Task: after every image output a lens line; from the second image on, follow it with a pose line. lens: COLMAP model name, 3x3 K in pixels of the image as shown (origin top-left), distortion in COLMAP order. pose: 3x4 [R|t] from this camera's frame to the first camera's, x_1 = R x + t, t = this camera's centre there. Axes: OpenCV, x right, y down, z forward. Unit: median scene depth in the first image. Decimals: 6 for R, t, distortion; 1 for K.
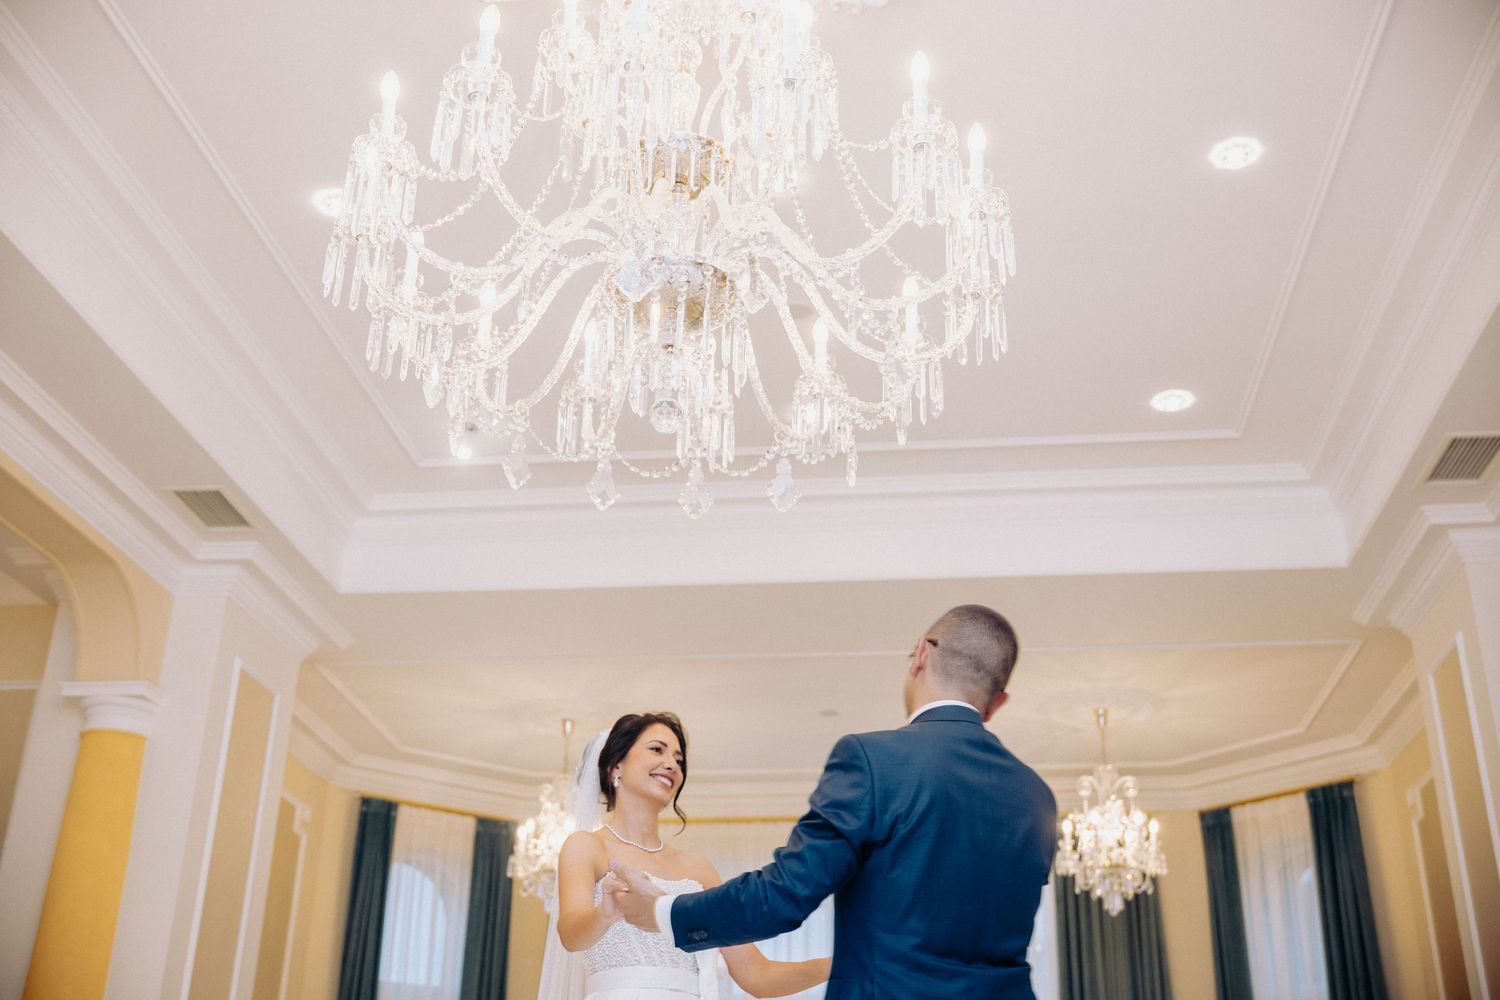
lens RADIAL K [[1626.7, 0, 754.9], [0, 1626.7, 497.8], [0, 0, 1]] dist [-0.000934, 0.000000]
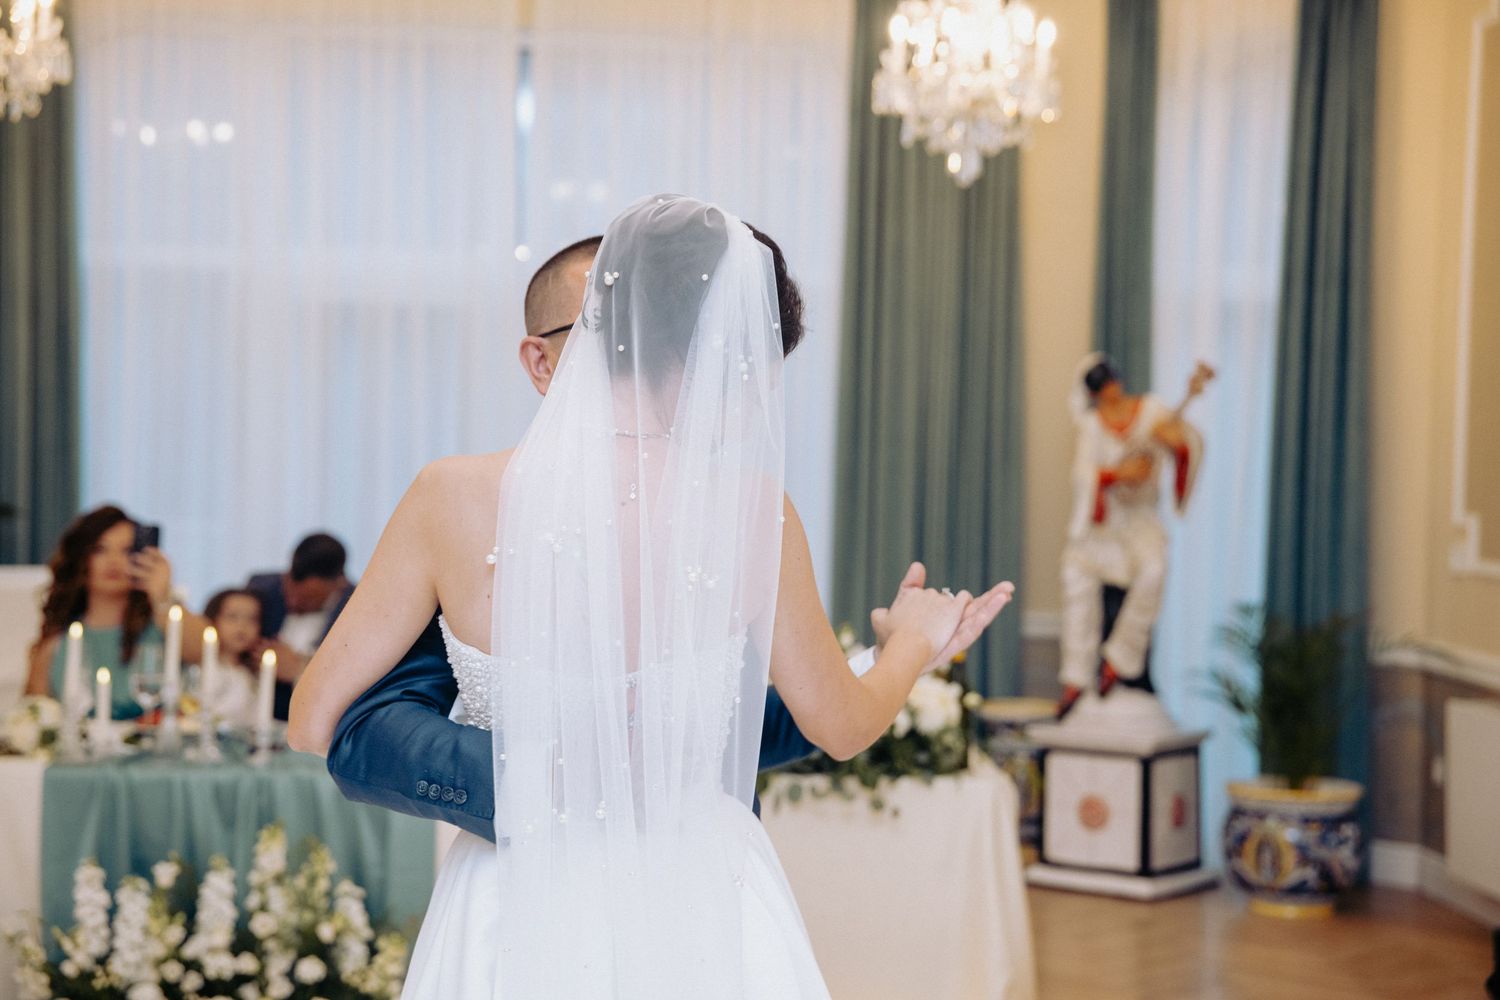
lens RADIAL K [[2782.7, 0, 750.2], [0, 2782.7, 498.4], [0, 0, 1]] dist [0.380293, 0.000000]
pose [[0.982408, -0.004876, 0.186684, -0.047456], [-0.079923, 0.892506, 0.443898, -0.088689], [-0.168781, -0.451009, 0.876415, 0.058495]]
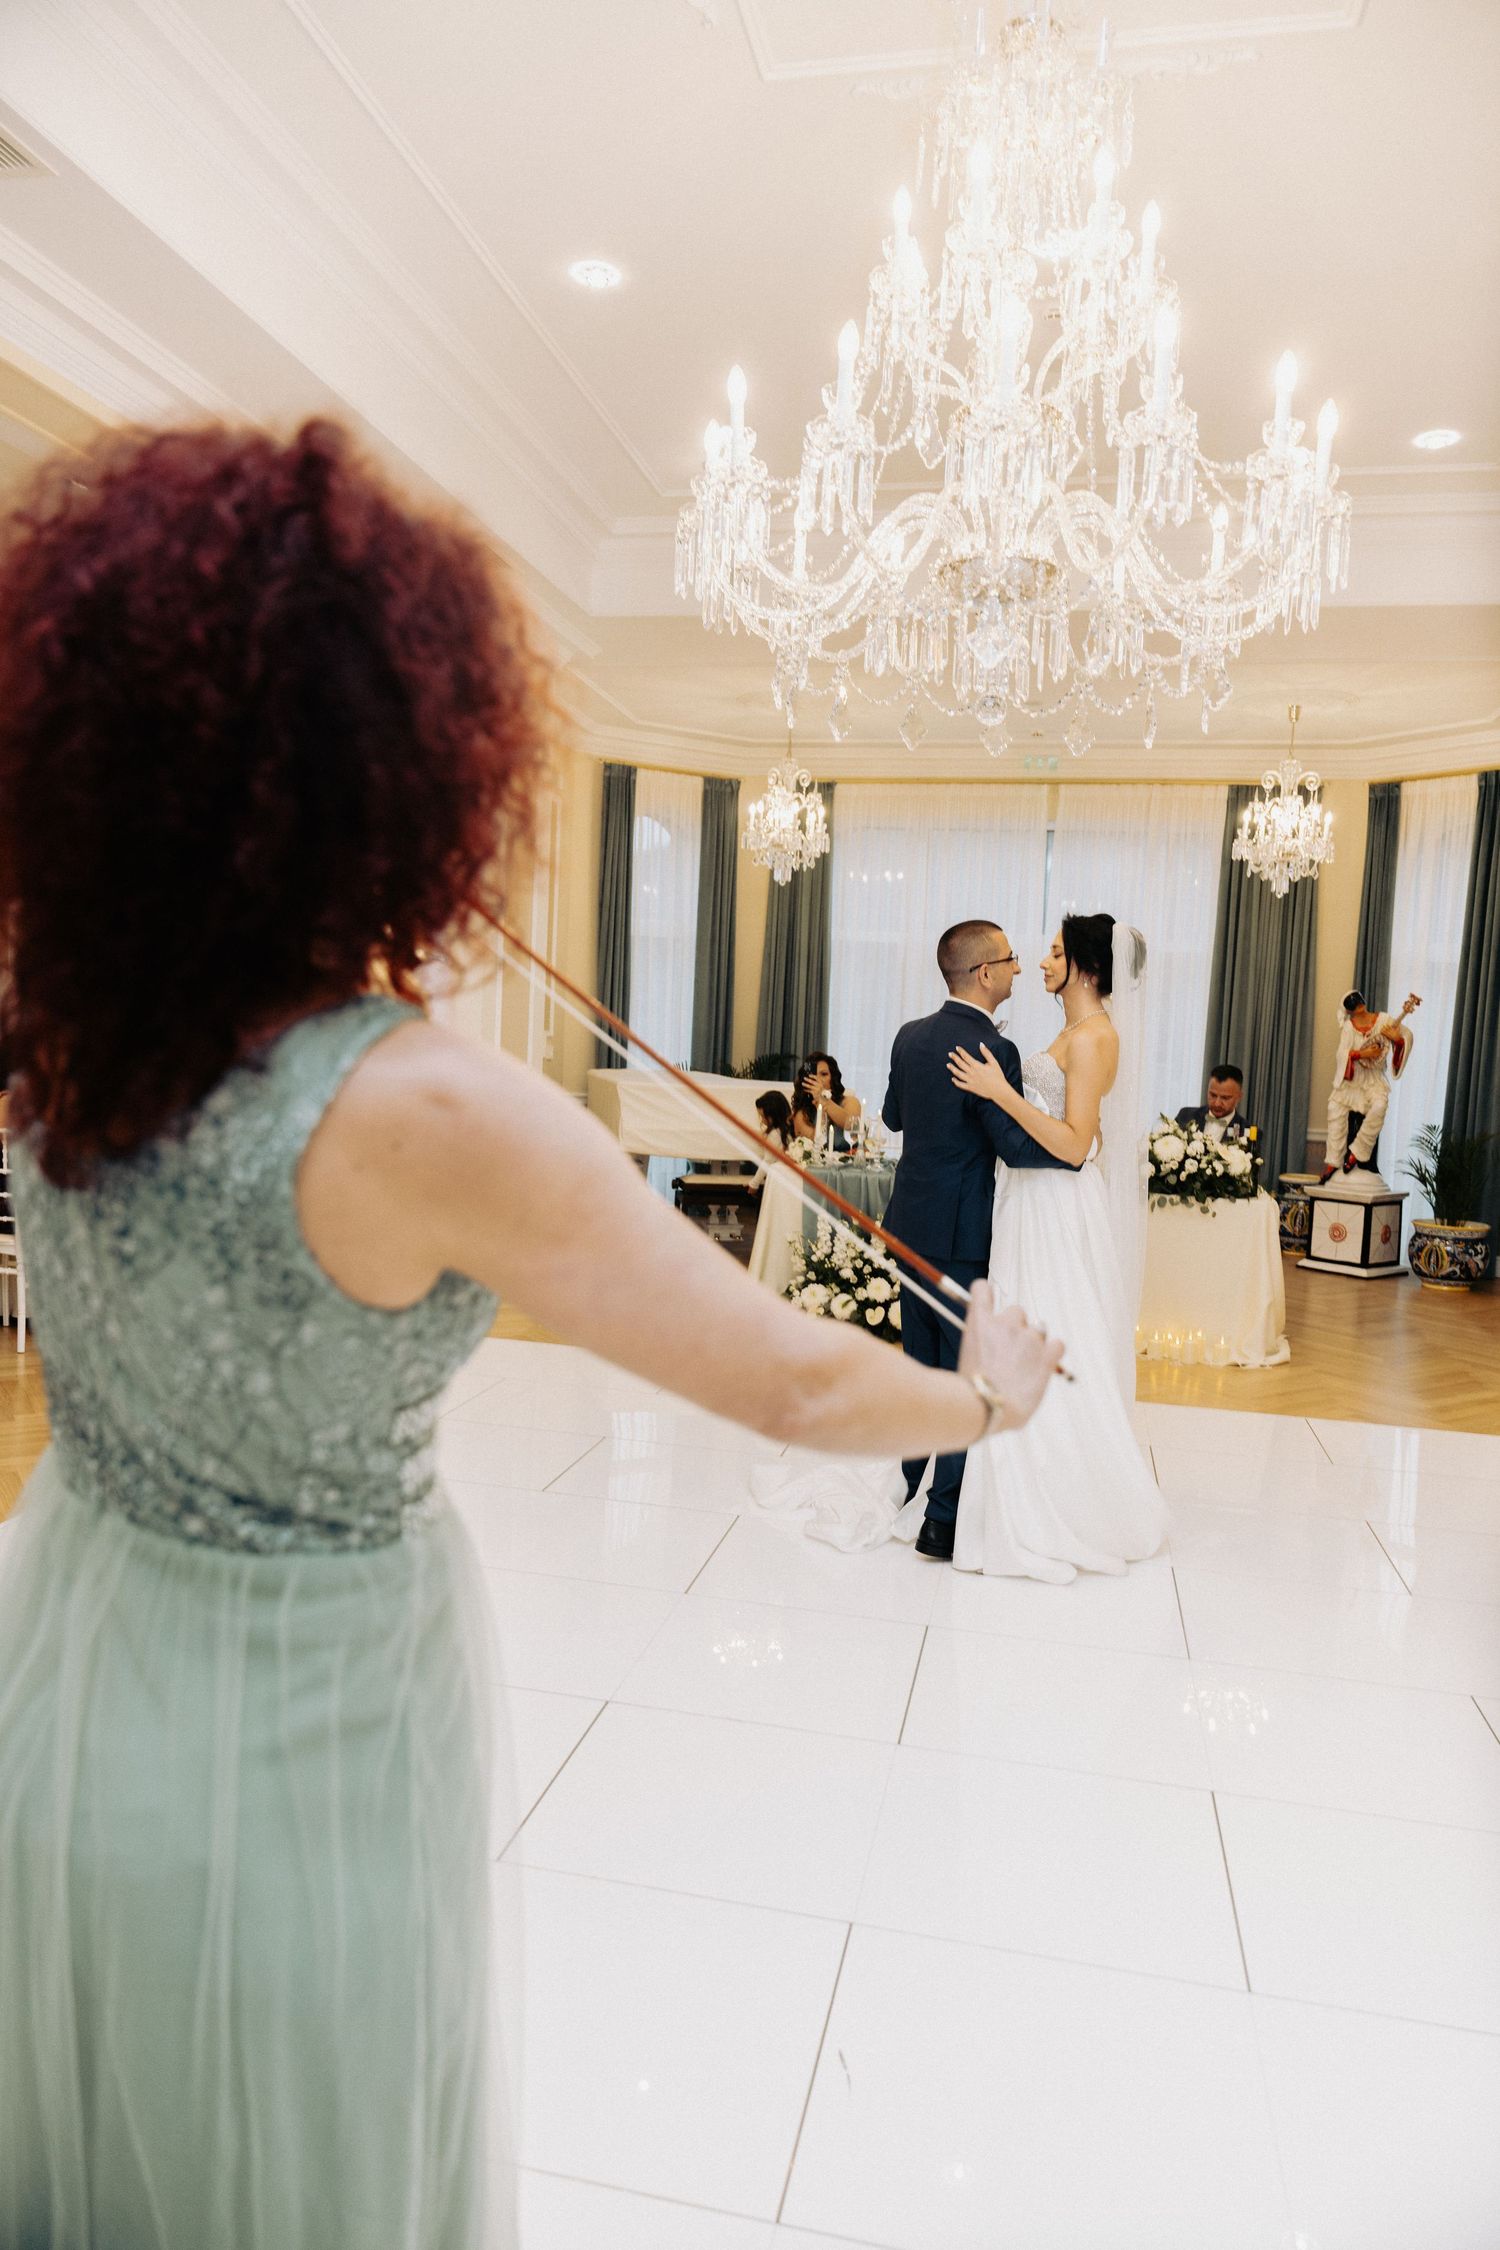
lens RADIAL K [[1475.9, 0, 756.4], [0, 1475.9, 1122.5], [0, 0, 1]] dist [0.024566, -0.004555]
pose [[0.995421, 0.030810, -0.090489, -0.042158], [0.017005, 0.874459, 0.484802, -0.109756], [0.094066, -0.484121, 0.869930, -0.006407]]
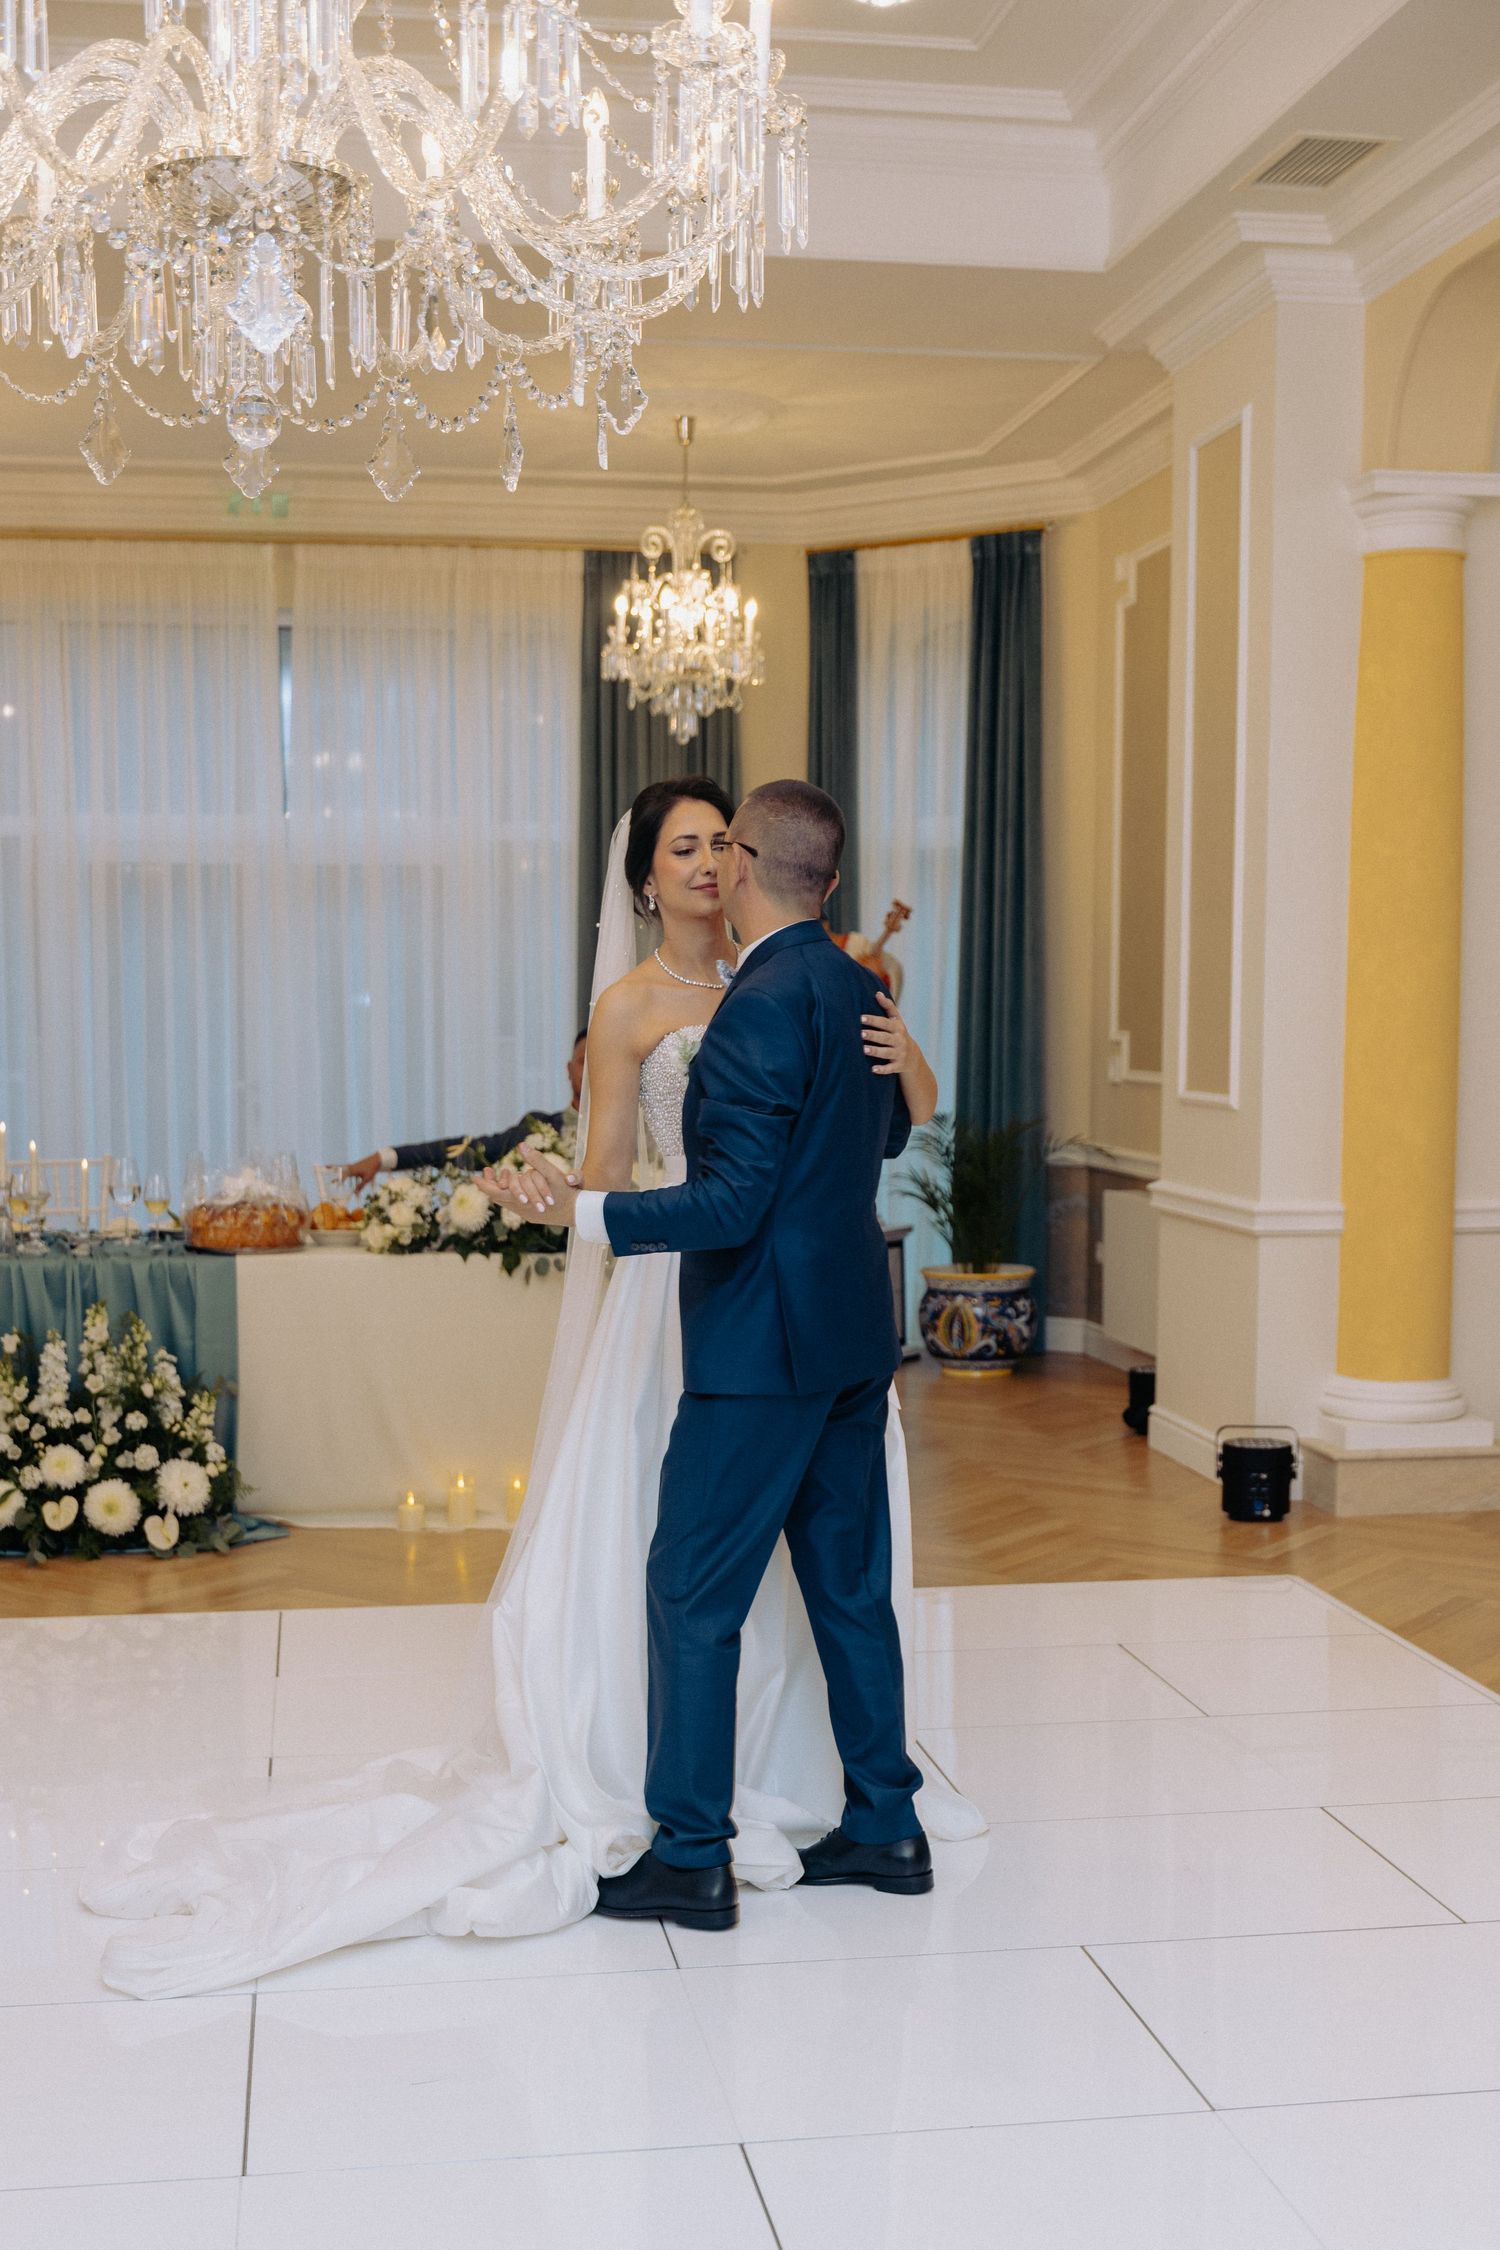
lens RADIAL K [[2710.5, 0, 728.0], [0, 2710.5, 1290.5], [0, 0, 1]] dist [-0.006009, 0.000000]
pose [[0.964175, -0.048820, 0.260736, -0.061569], [-0.094652, 0.854901, 0.510084, -0.118611], [-0.247806, -0.516490, 0.819653, -0.033639]]
